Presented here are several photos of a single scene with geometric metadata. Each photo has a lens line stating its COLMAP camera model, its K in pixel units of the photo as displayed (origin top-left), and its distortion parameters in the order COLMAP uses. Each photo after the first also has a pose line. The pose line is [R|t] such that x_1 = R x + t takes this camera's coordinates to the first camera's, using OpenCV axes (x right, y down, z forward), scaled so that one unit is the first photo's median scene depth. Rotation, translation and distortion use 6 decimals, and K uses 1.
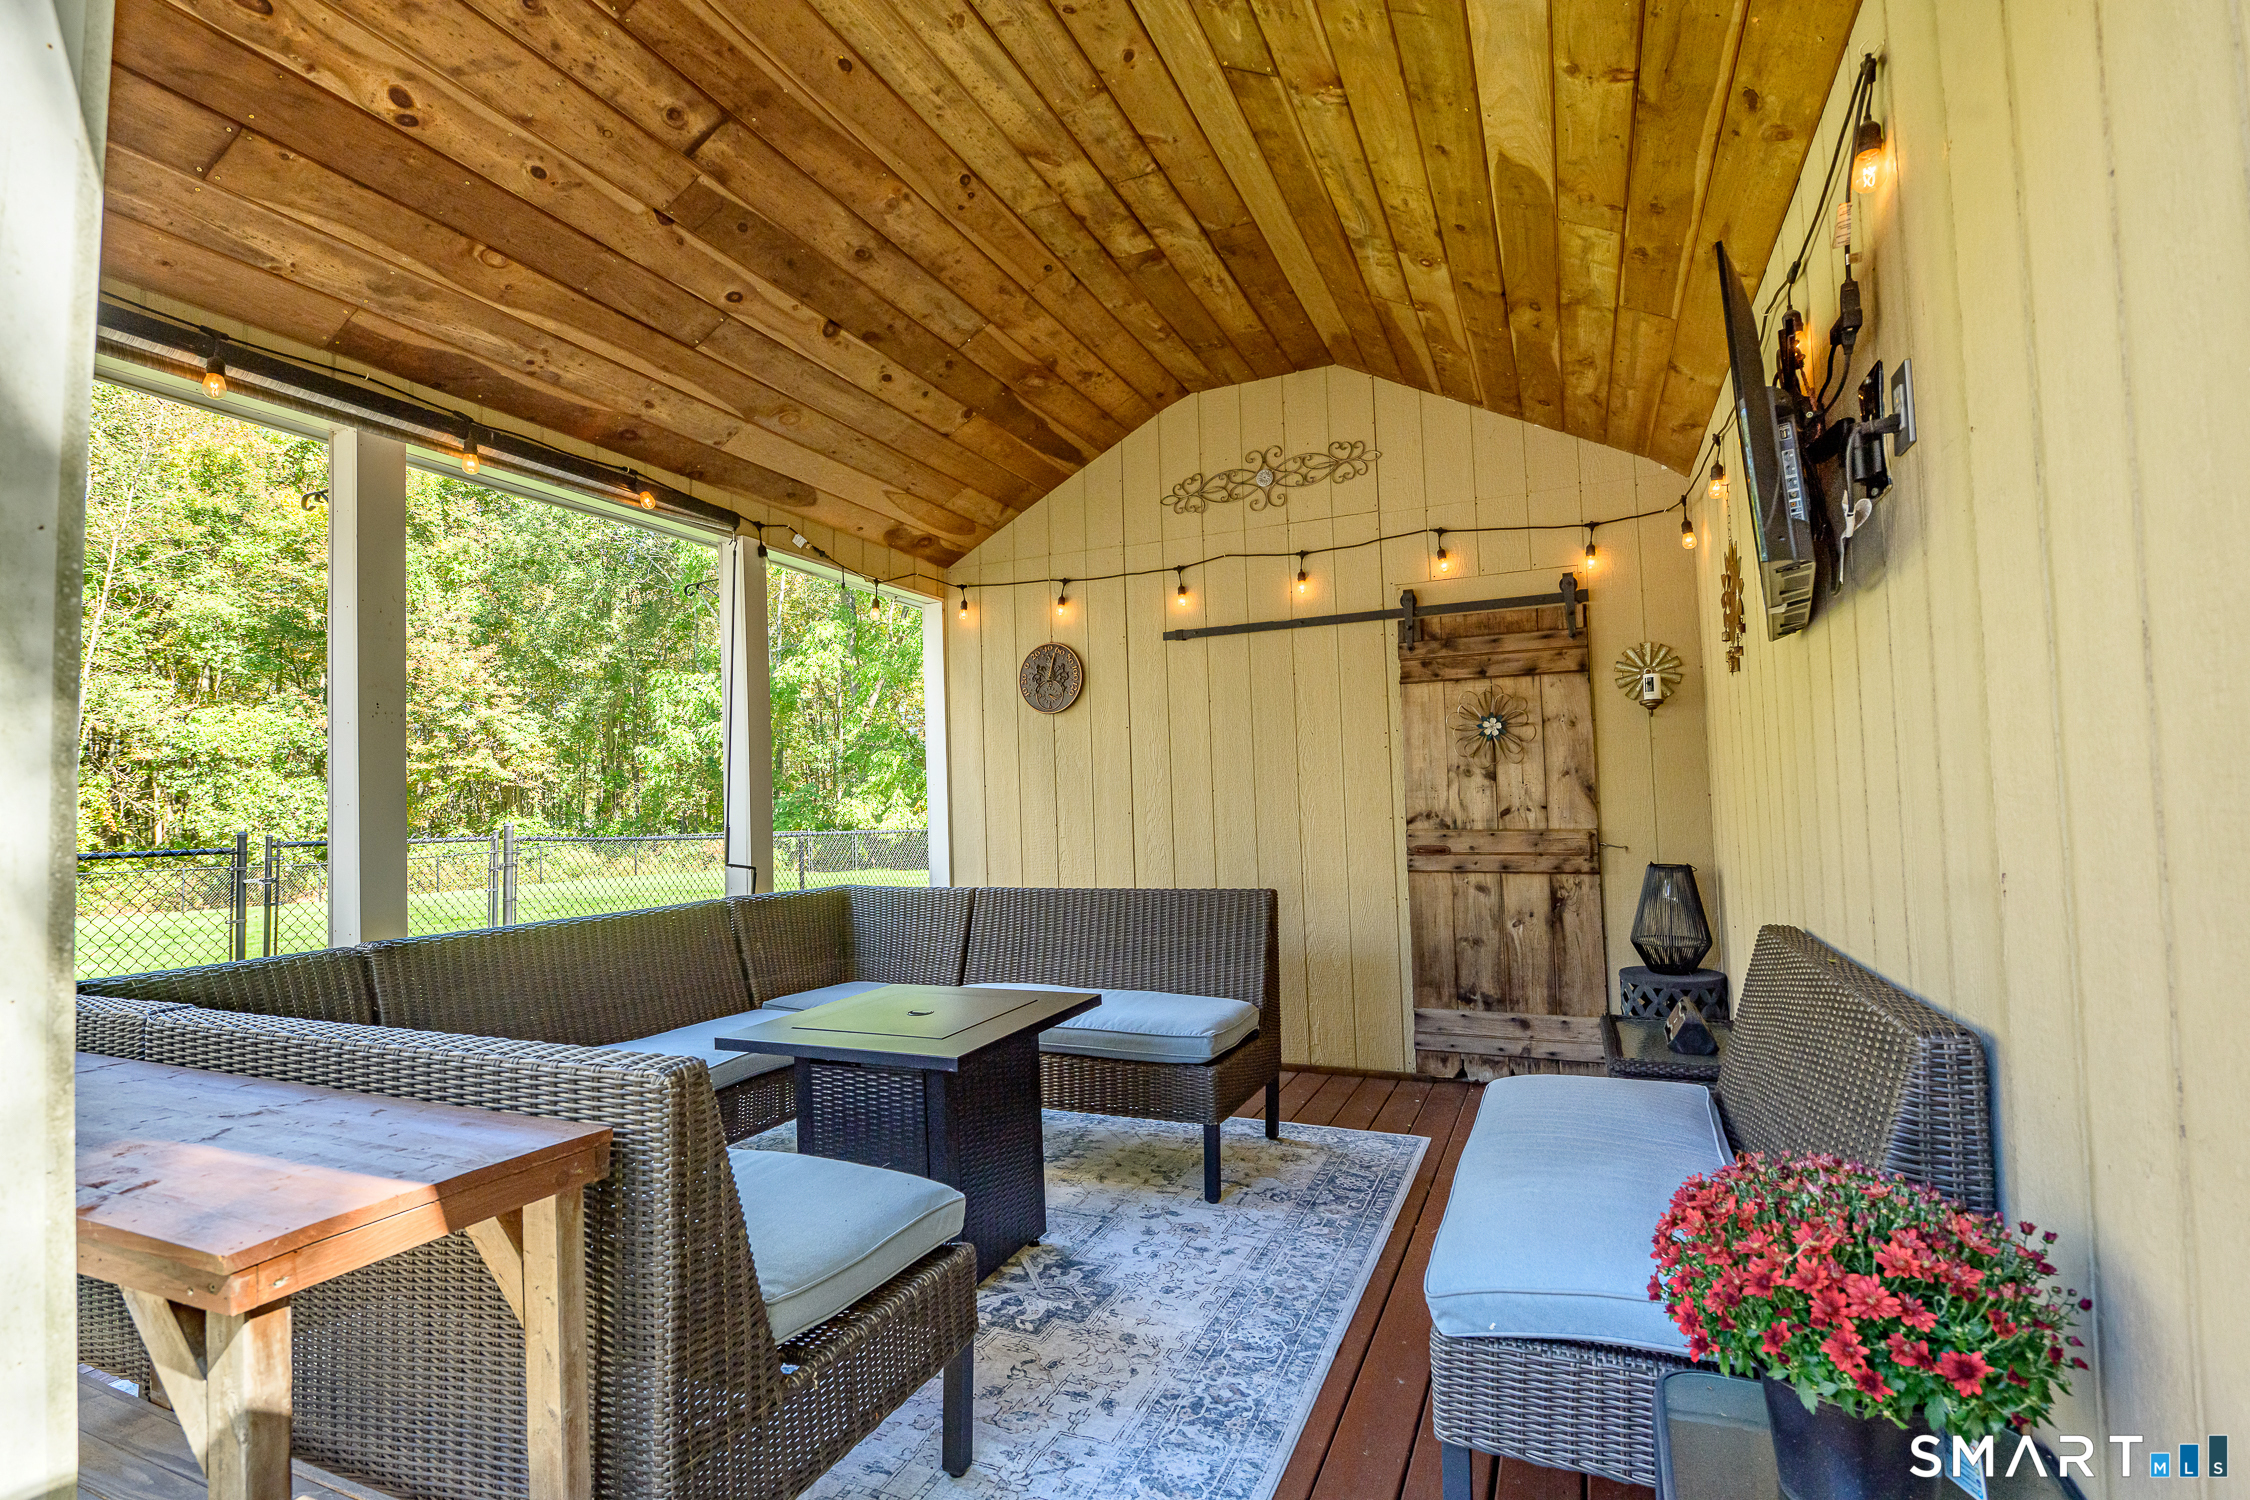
lens RADIAL K [[1028.0, 0, 1133.4], [0, 1028.0, 756.1], [0, 0, 1]] dist [-0.009091, -0.000523]
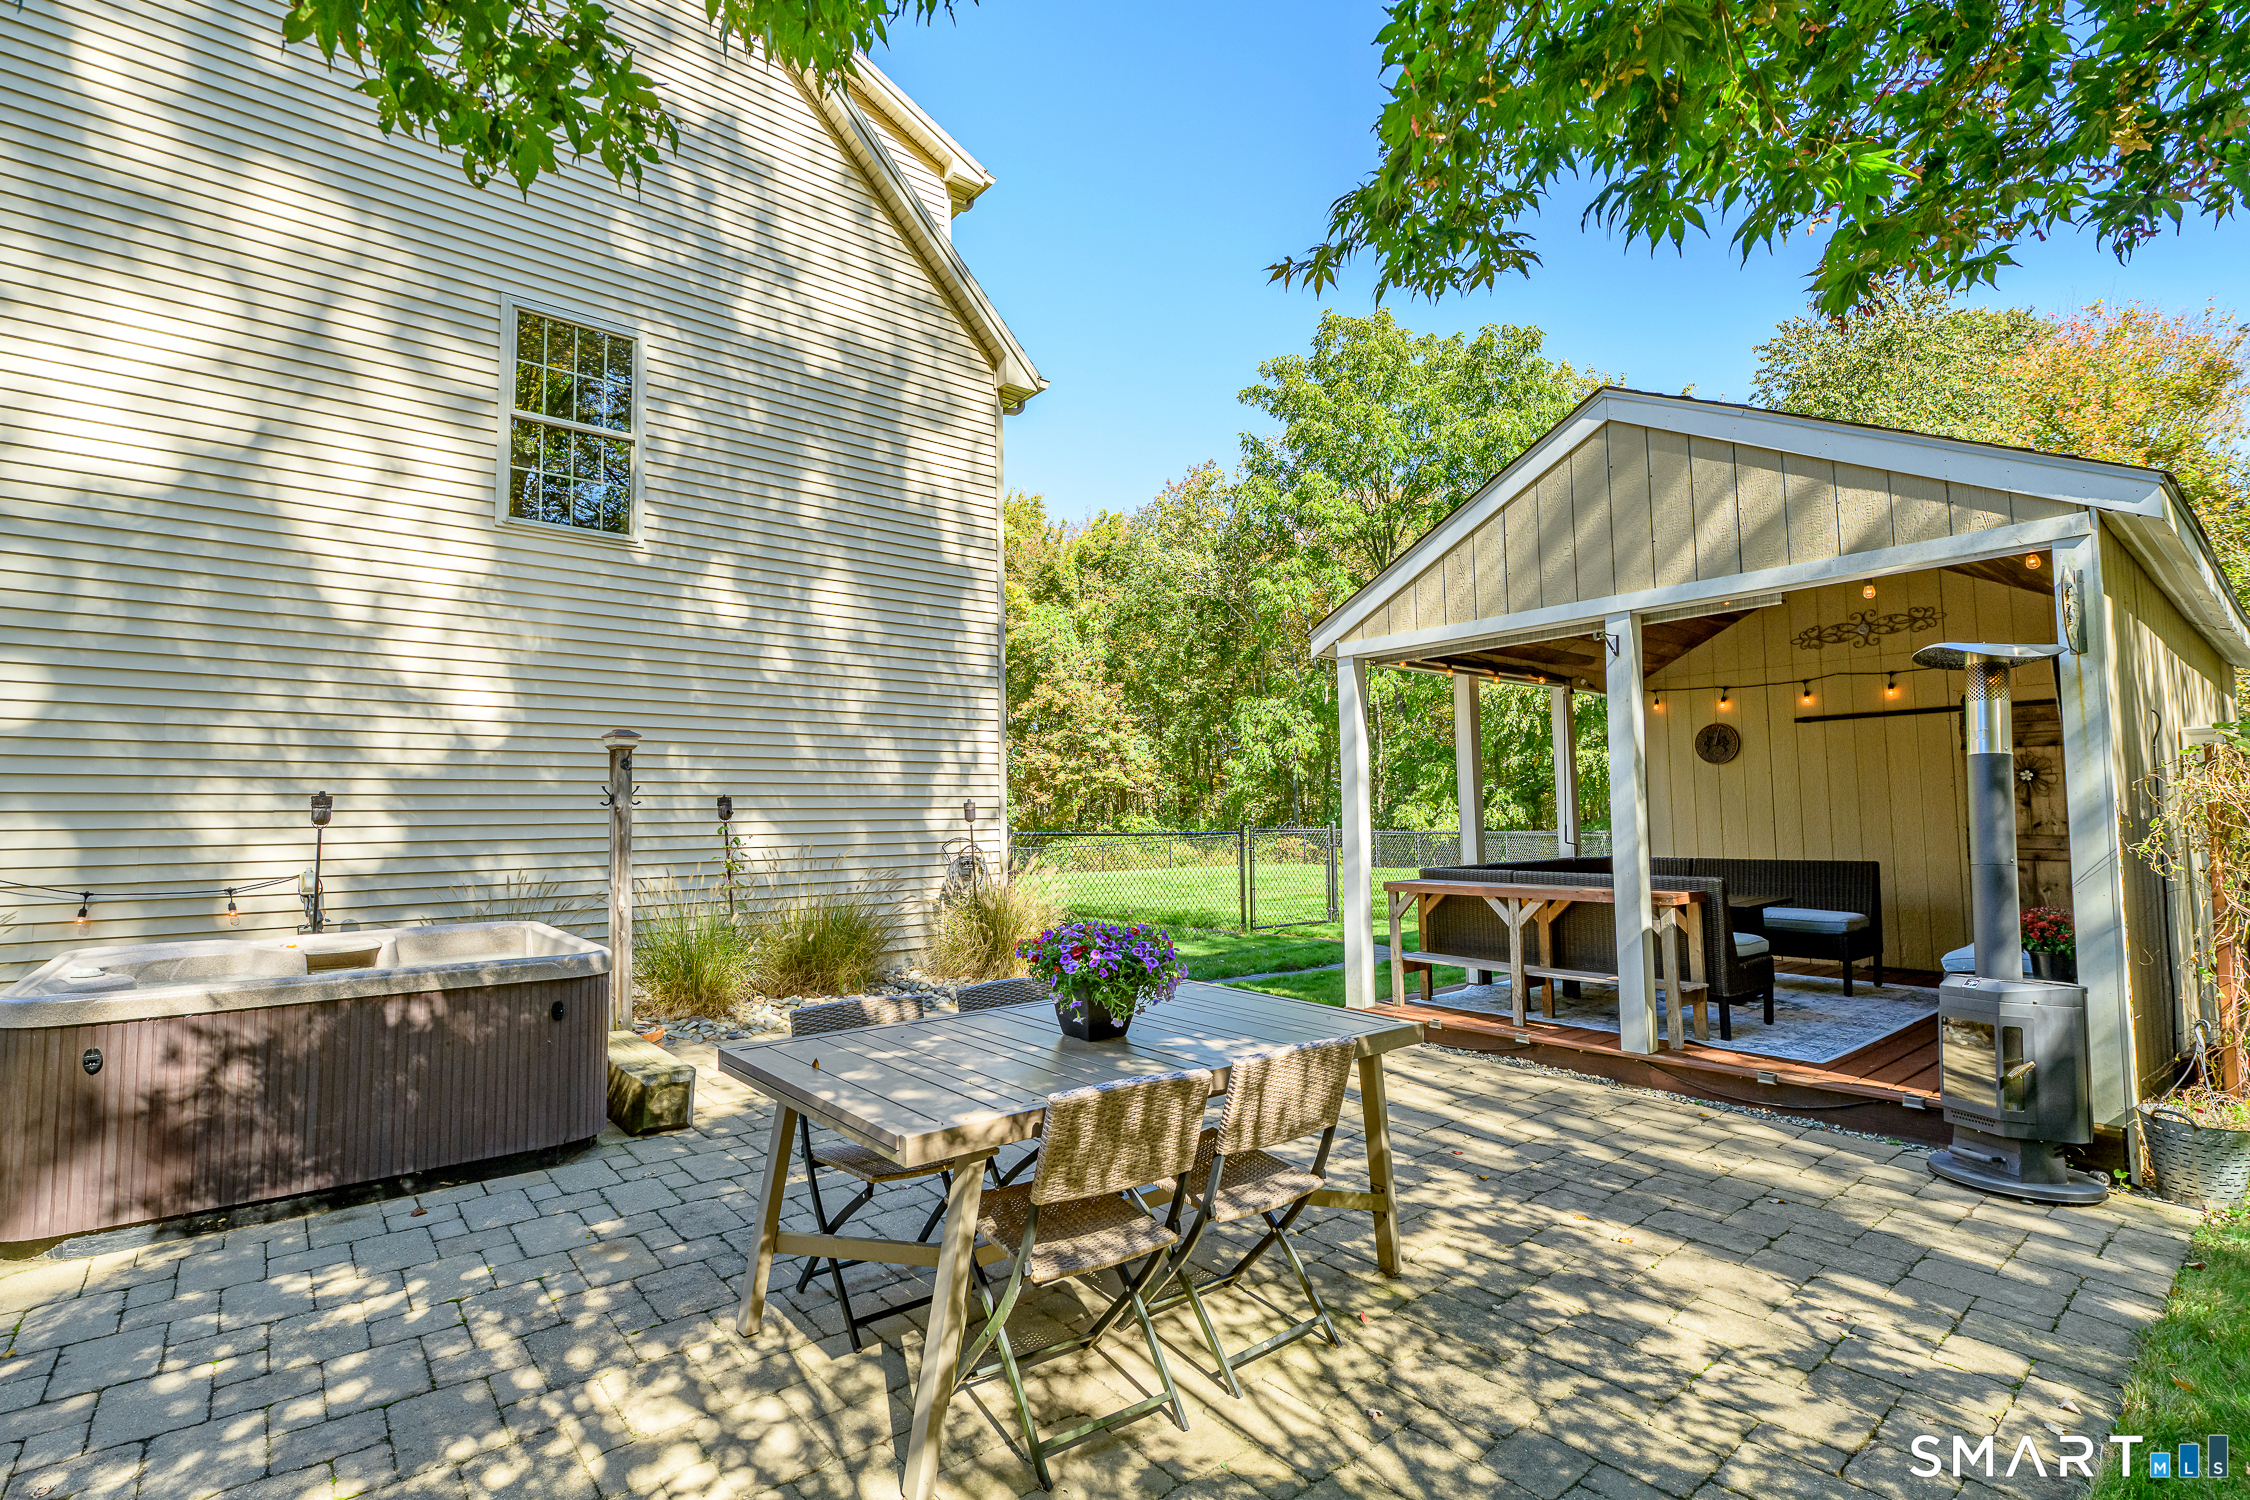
lens RADIAL K [[1028.0, 0, 1132.1], [0, 1028.0, 752.6], [0, 0, 1]] dist [-0.009091, -0.000523]
pose [[0.890618, -0.011709, -0.454602, -0.172011], [0.007901, 0.999916, -0.010276, -0.050221], [0.454684, 0.005560, 0.890636, -0.995772]]
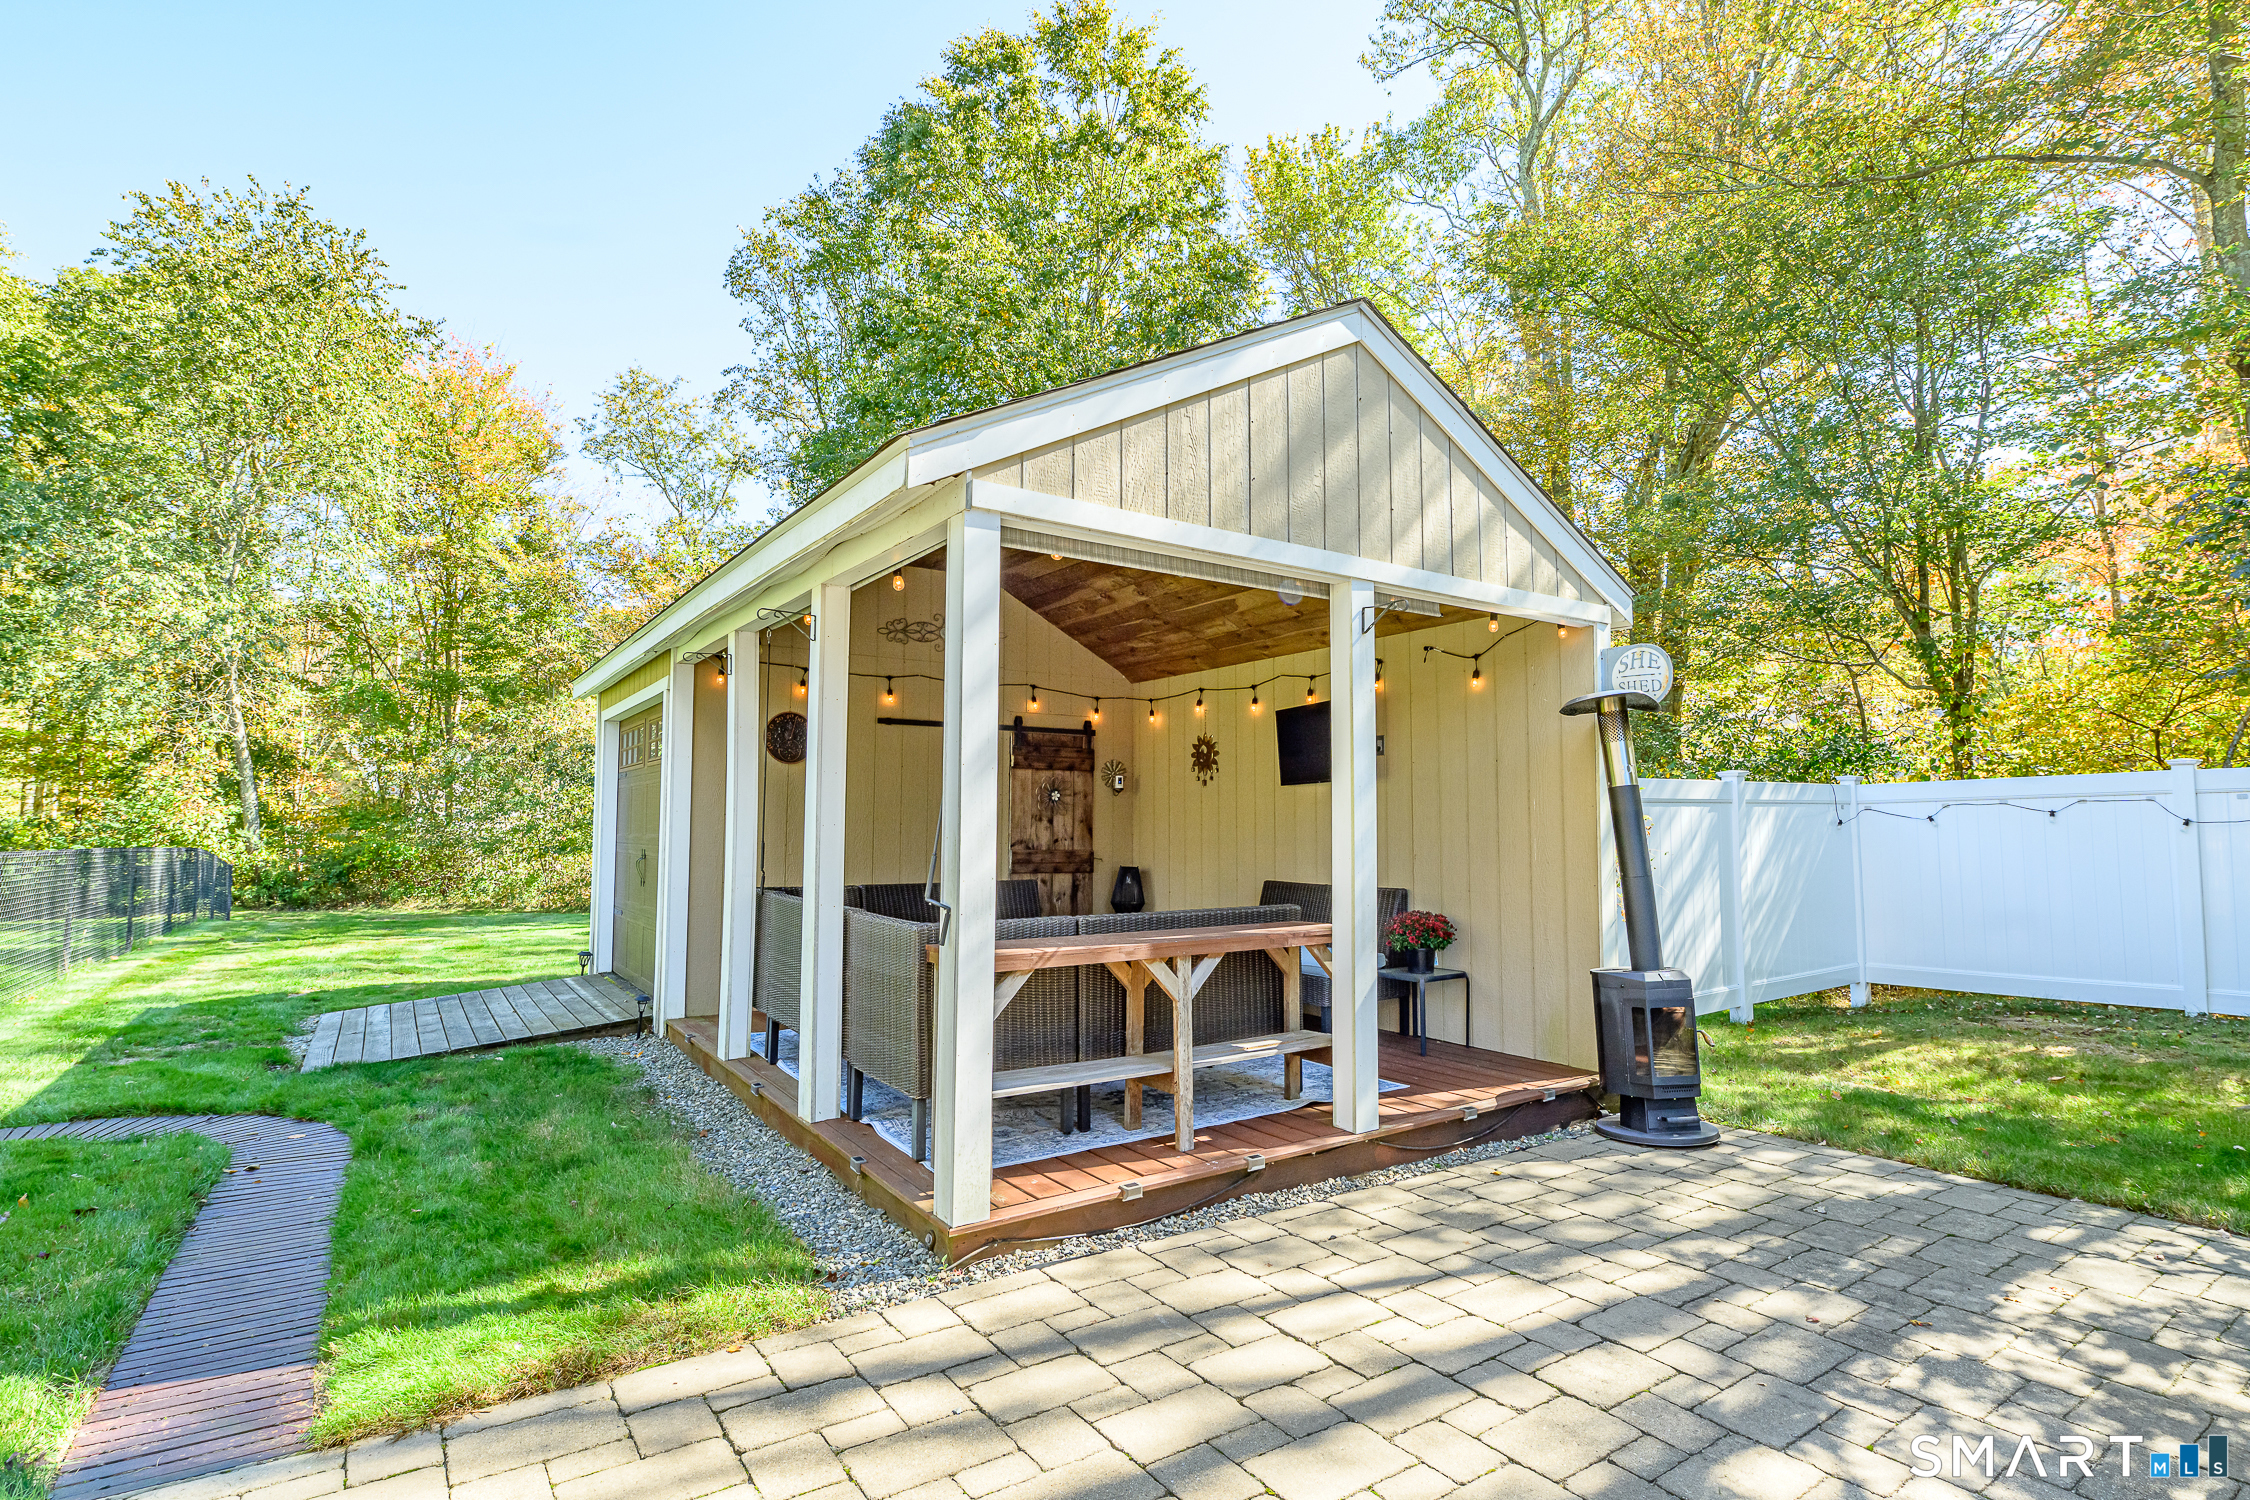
lens RADIAL K [[1079.6, 0, 1123.5], [0, 1079.6, 735.7], [0, 0, 1]] dist [-0.010874, -0.001528]
pose [[0.537519, 0.097890, 0.837550, -1.041013], [-0.059097, 0.995170, -0.078385, 0.008542], [-0.841178, -0.007363, 0.540708, -0.151973]]
